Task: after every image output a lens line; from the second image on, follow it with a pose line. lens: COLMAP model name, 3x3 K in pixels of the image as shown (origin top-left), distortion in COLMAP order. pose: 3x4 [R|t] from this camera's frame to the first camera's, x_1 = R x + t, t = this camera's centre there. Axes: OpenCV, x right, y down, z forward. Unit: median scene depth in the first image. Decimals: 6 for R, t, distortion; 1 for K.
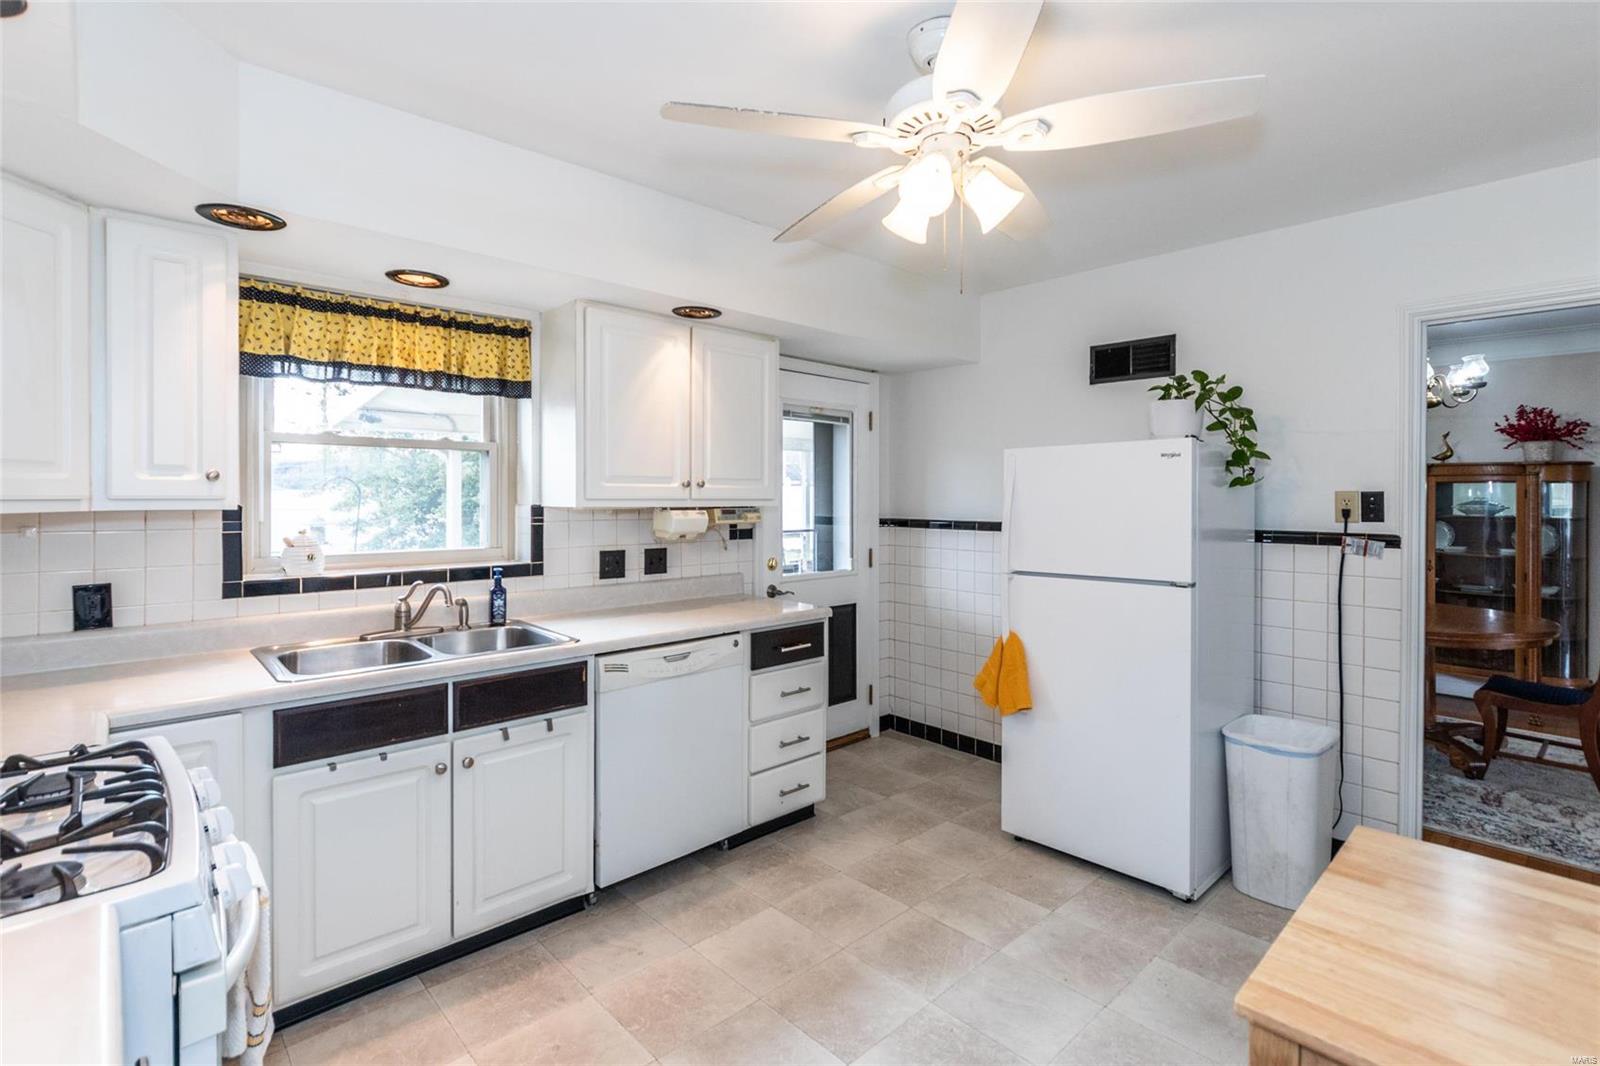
lens RADIAL K [[763.9, 0, 789.2], [0, 763.9, 498.6], [0, 0, 1]] dist [0.005334, -0.001721]
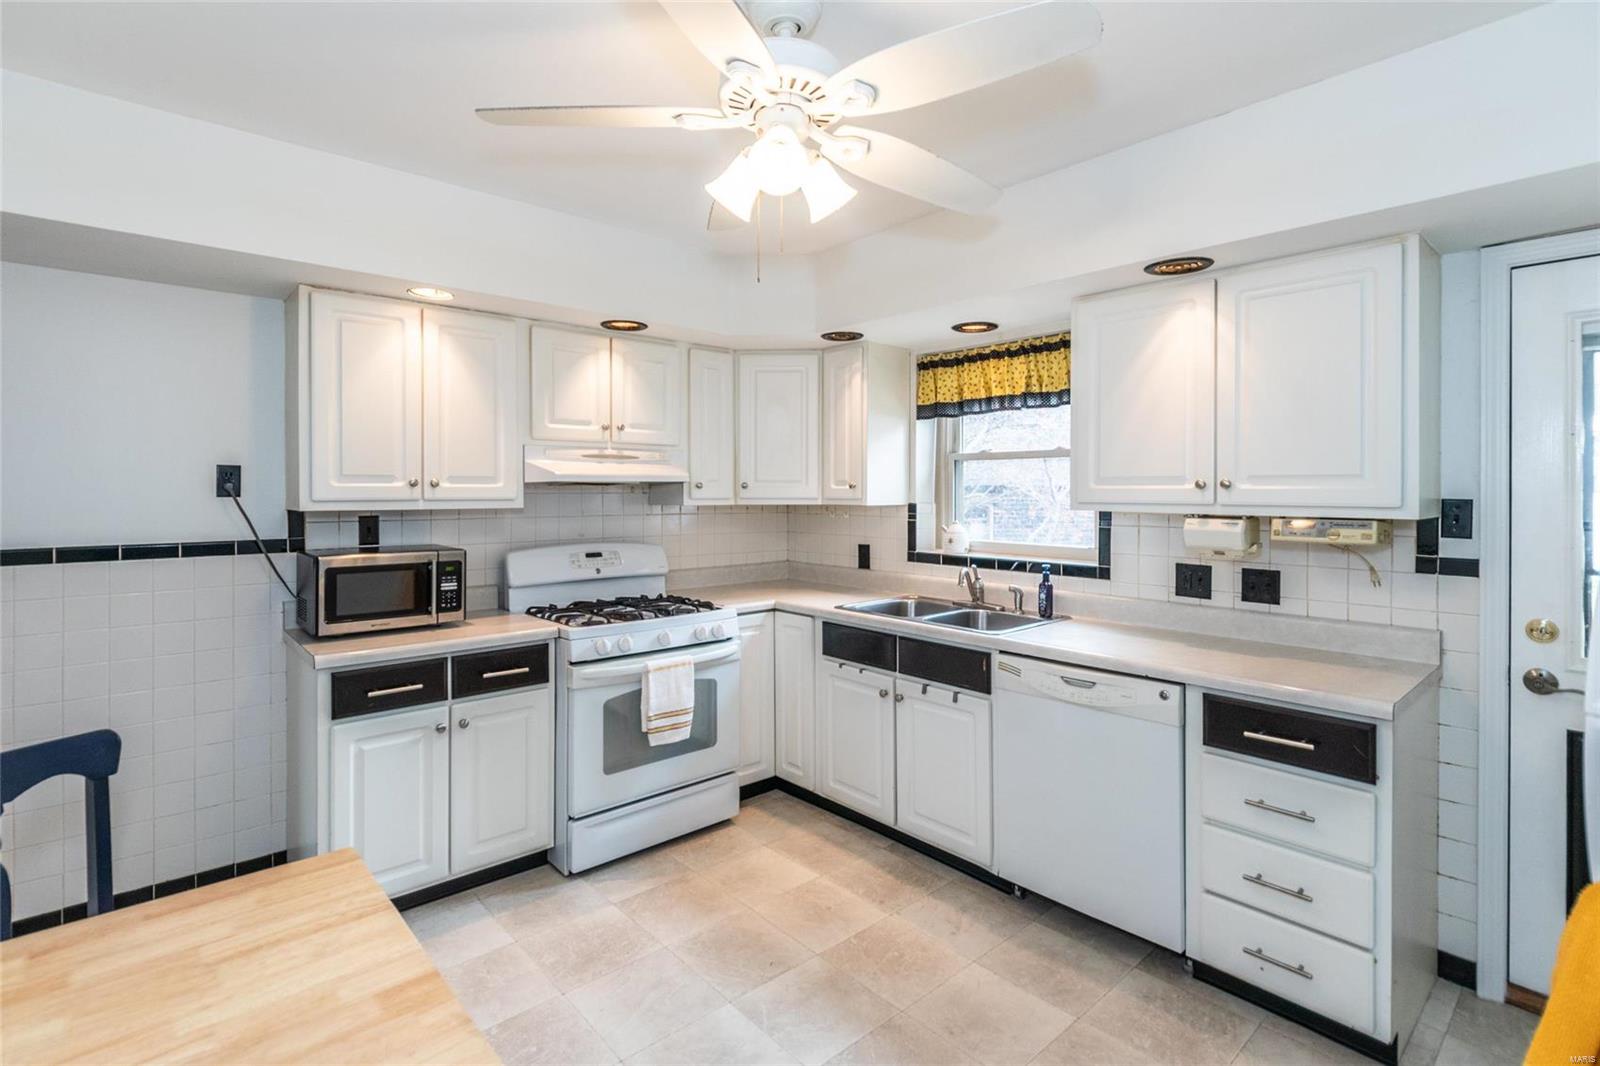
lens RADIAL K [[763.9, 0, 796.8], [0, 763.9, 494.5], [0, 0, 1]] dist [0.005334, -0.001721]
pose [[-0.024360, -0.000794, -0.999703, 0.745553], [-0.010679, 0.999943, -0.000533, -0.005262], [0.999646, 0.010663, -0.024367, 0.694708]]
